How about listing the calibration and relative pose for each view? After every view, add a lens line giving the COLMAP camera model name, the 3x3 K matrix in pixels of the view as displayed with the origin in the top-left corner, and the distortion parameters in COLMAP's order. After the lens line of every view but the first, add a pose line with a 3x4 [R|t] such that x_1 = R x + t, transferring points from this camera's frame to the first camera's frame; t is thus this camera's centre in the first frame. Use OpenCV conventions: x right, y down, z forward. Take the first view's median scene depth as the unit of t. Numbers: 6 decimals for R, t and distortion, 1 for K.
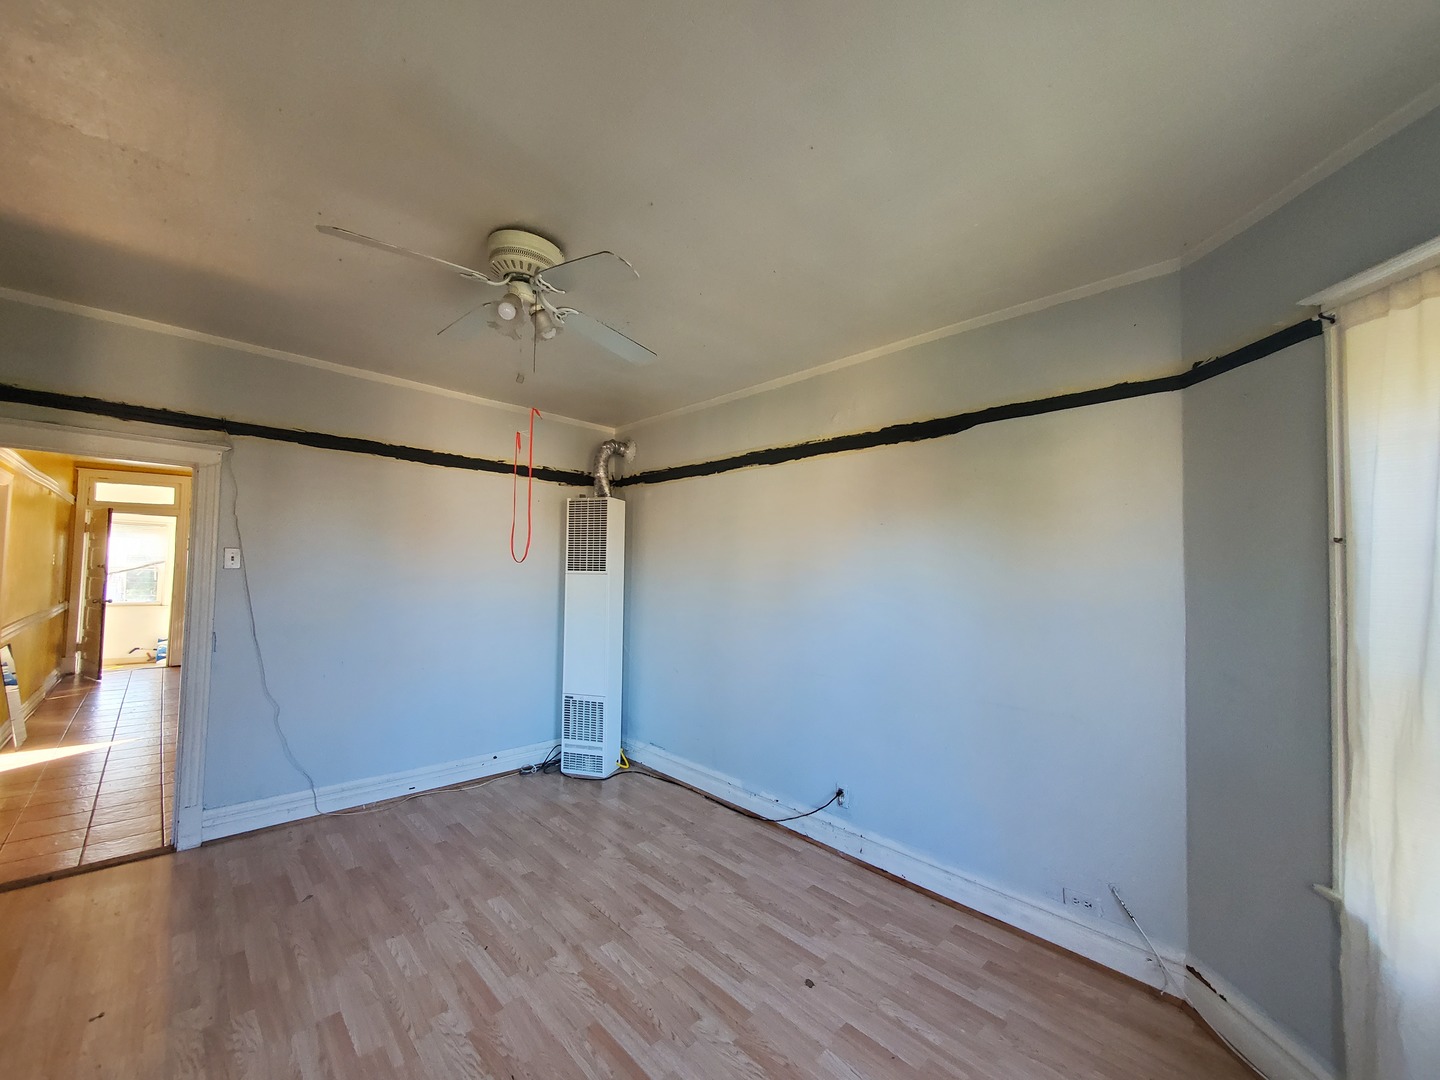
lens RADIAL K [[578.8, 0, 724.6], [0, 578.8, 546.6], [0, 0, 1]] dist [0.002523, 0.000020]
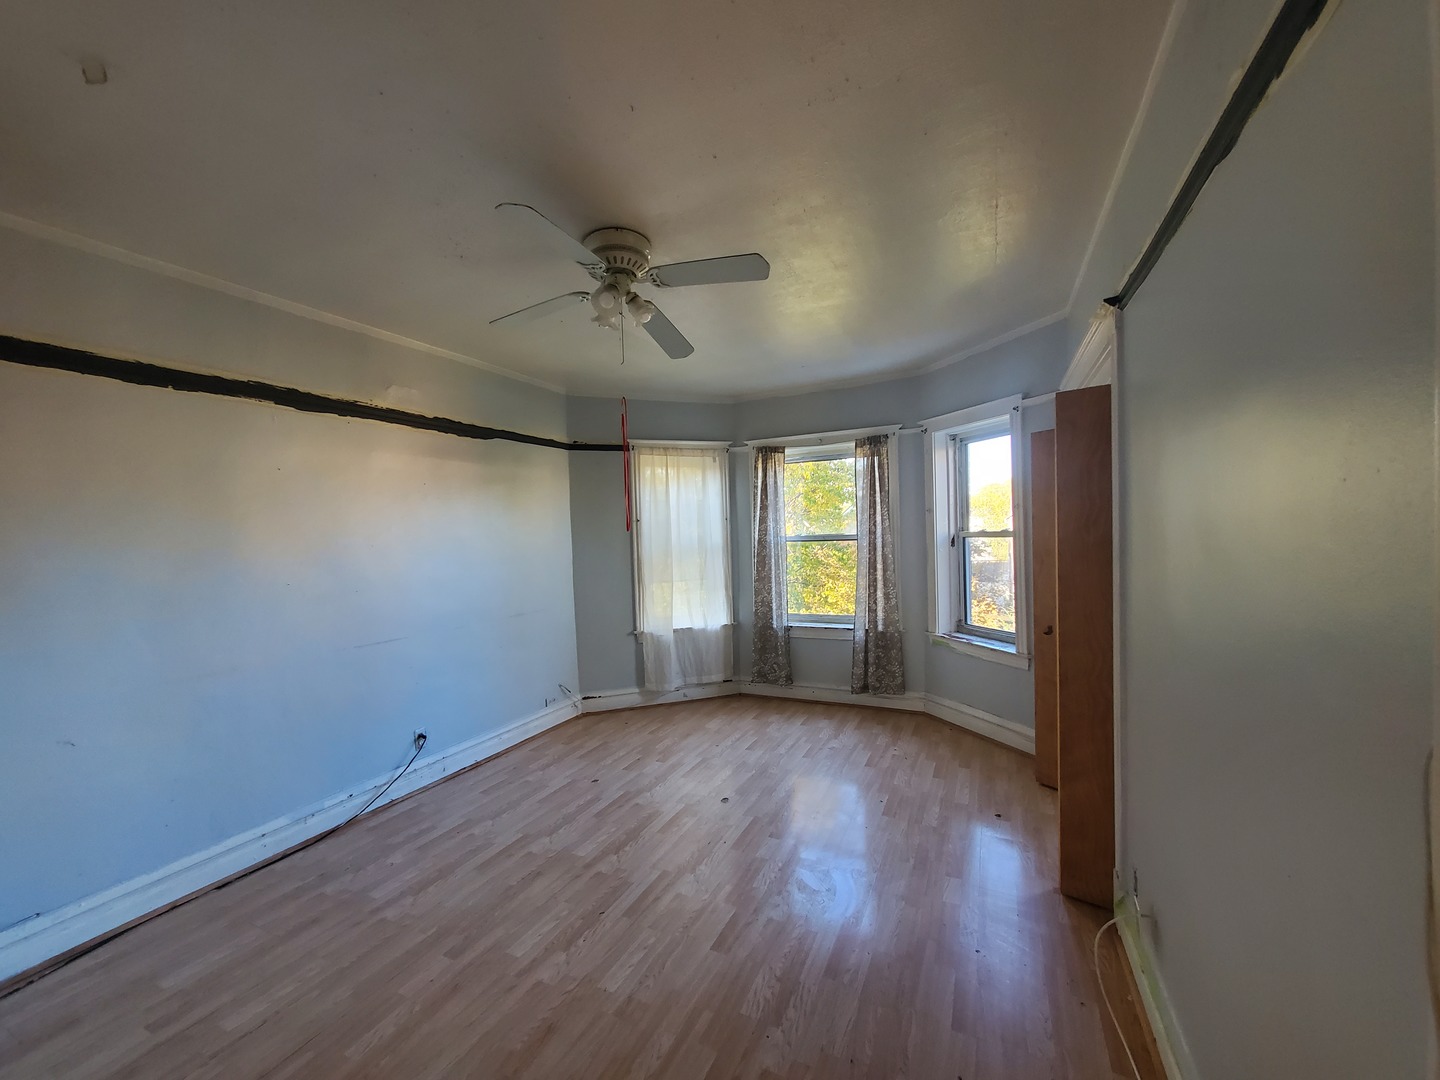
lens RADIAL K [[578.8, 0, 729.1], [0, 578.8, 540.4], [0, 0, 1]] dist [0.002523, 0.000020]
pose [[-0.375415, -0.022828, 0.926576, -1.219591], [-0.018815, 0.999678, 0.017006, 0.020126], [-0.926666, -0.011049, -0.375723, 1.018489]]
